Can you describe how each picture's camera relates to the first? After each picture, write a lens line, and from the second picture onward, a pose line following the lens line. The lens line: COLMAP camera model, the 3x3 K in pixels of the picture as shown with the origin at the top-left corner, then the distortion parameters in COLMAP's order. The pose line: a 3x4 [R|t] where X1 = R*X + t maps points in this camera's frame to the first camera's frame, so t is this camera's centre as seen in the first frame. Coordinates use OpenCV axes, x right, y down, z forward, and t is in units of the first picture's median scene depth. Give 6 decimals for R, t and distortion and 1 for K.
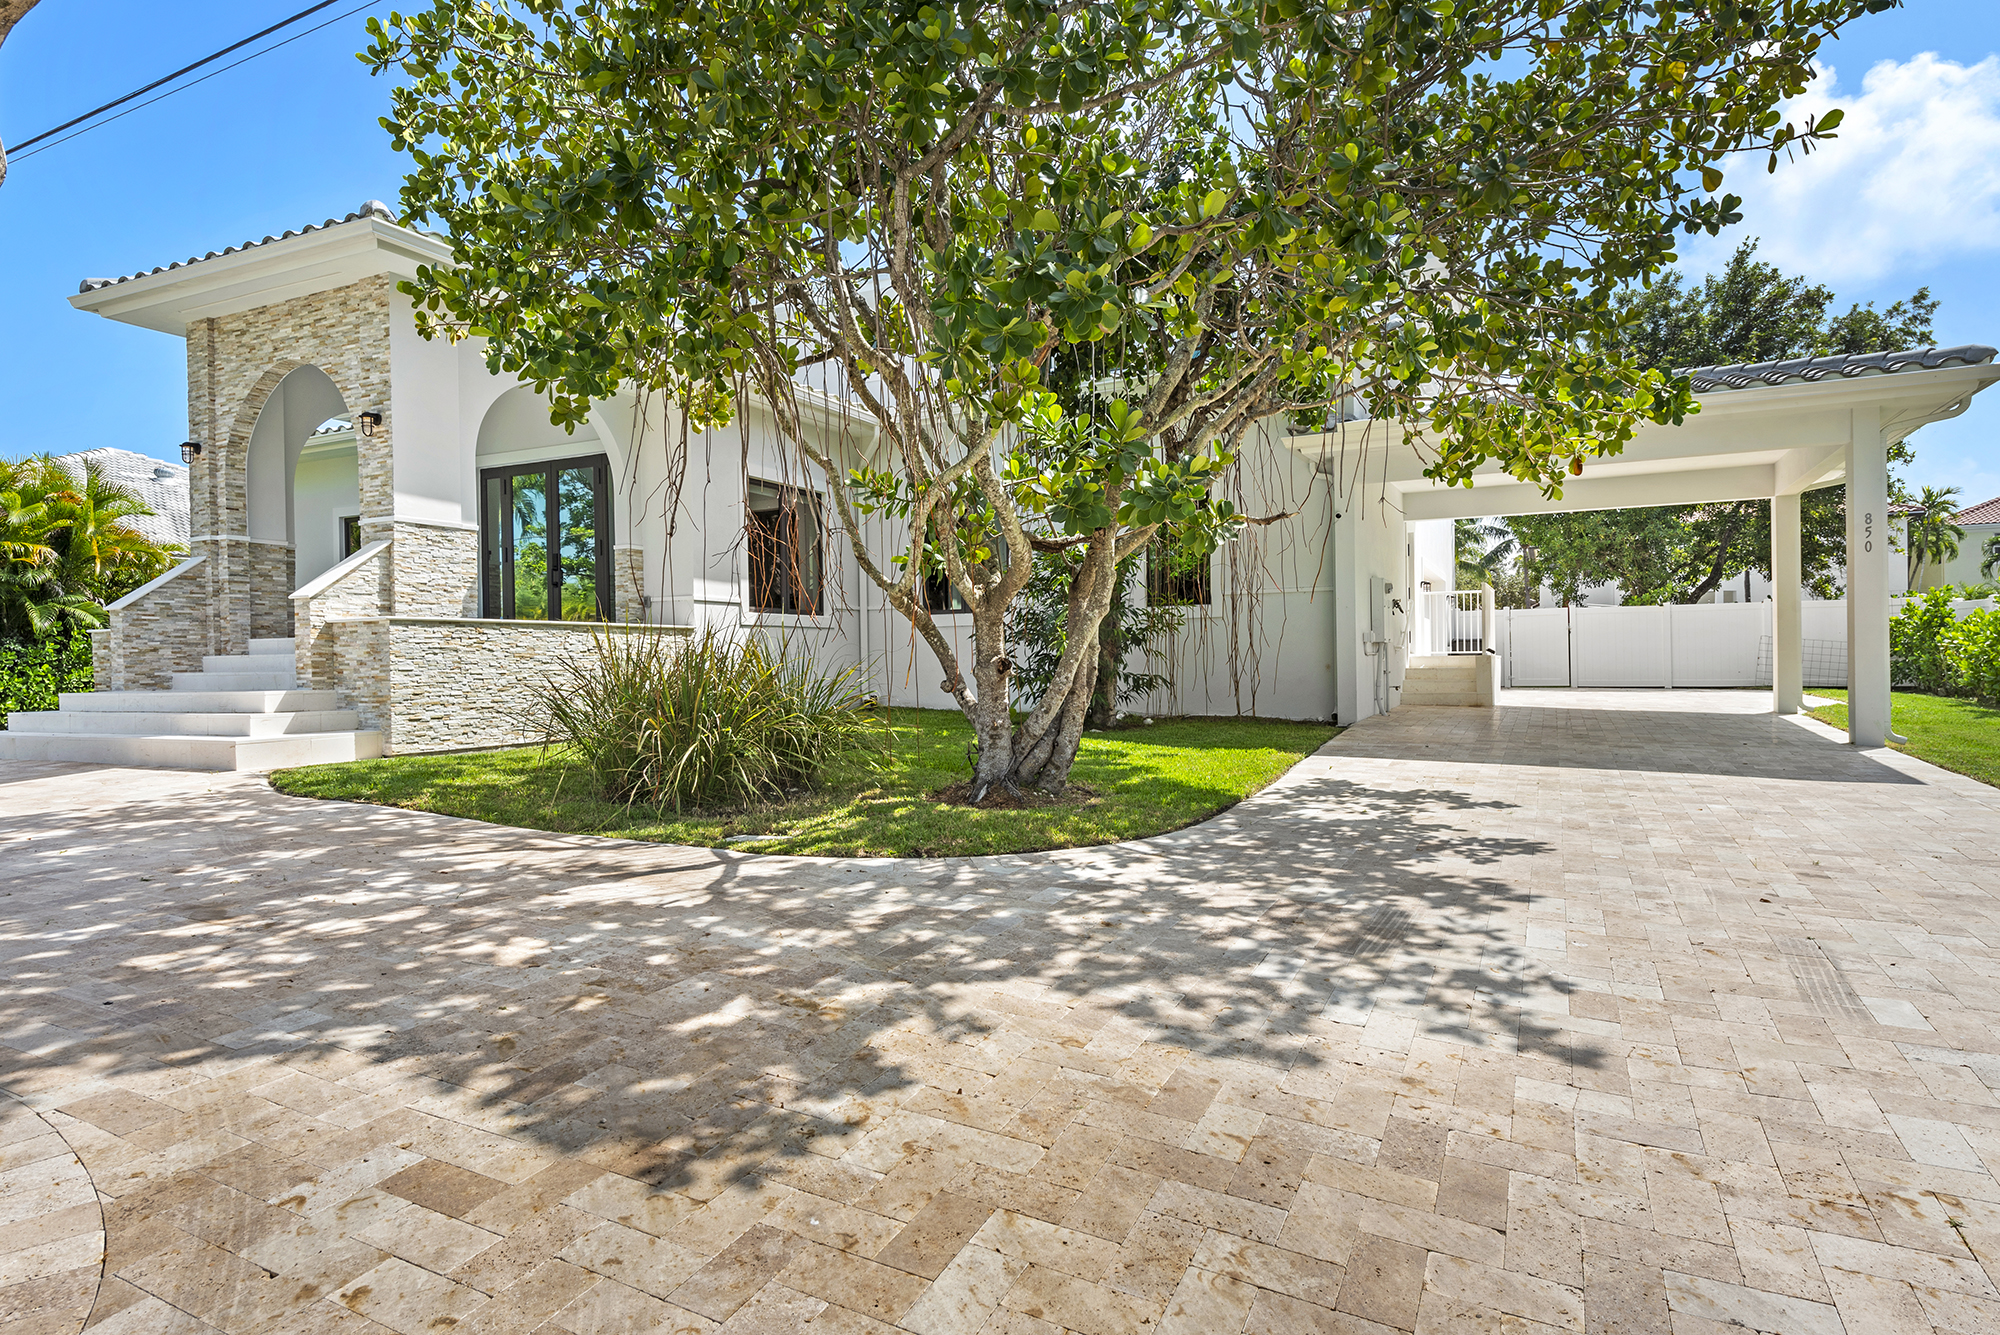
lens RADIAL K [[1179.1, 0, 999.7], [0, 1179.1, 672.0], [0, 0, 1]] dist [-0.001168, 0.000592]
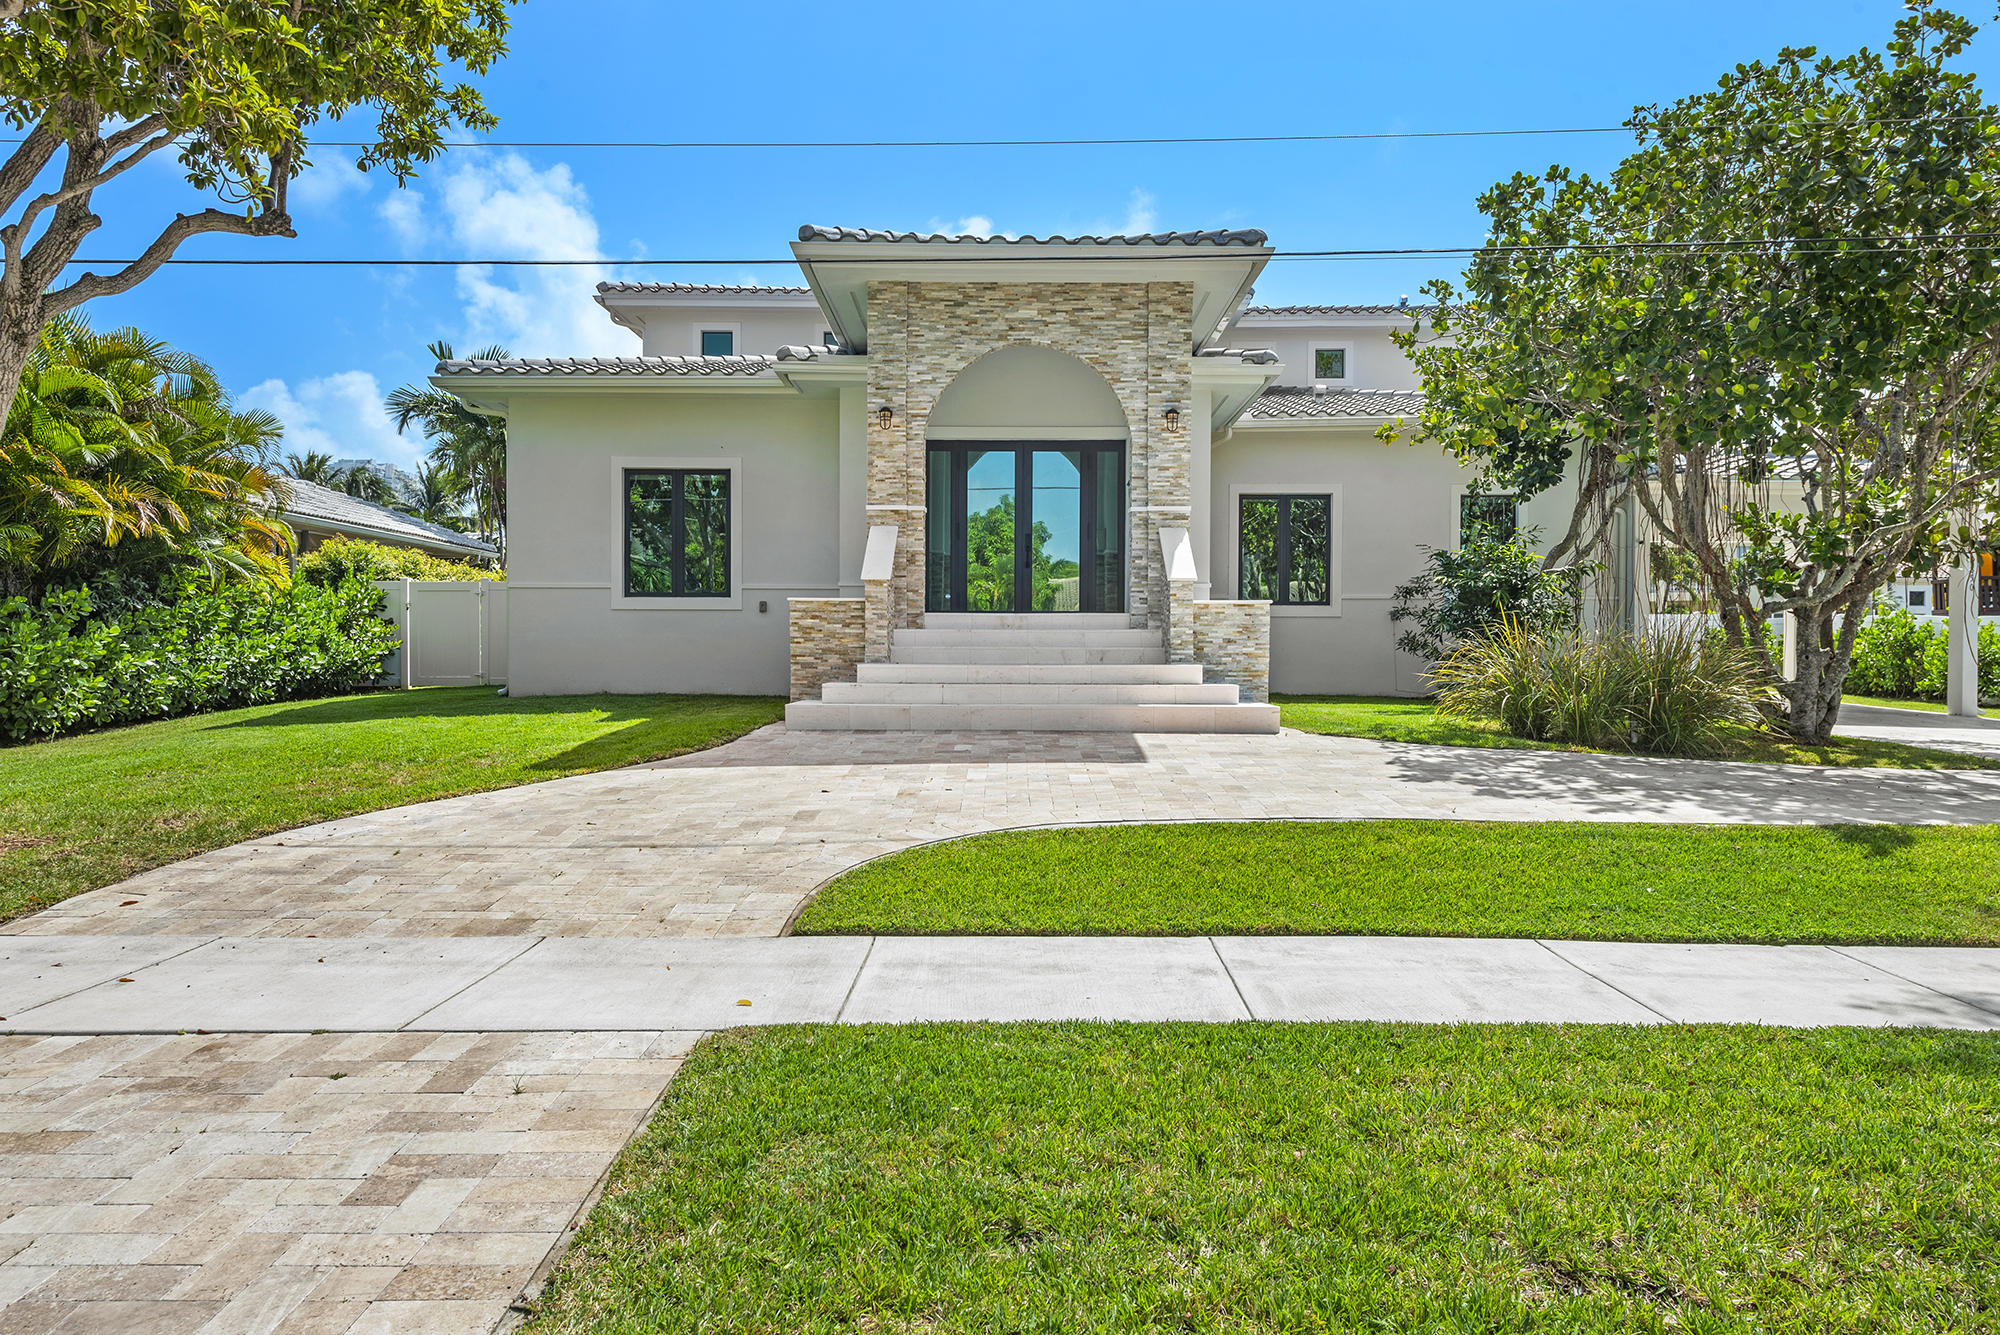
lens RADIAL K [[1362.0, 0, 1002.8], [0, 1362.0, 664.0], [0, 0, 1]] dist [-0.003071, -0.000226]
pose [[0.866992, -0.005450, 0.498293, -1.224086], [-0.000663, 0.999927, 0.012090, -0.001075], [-0.498322, -0.010813, 0.866924, -0.008425]]
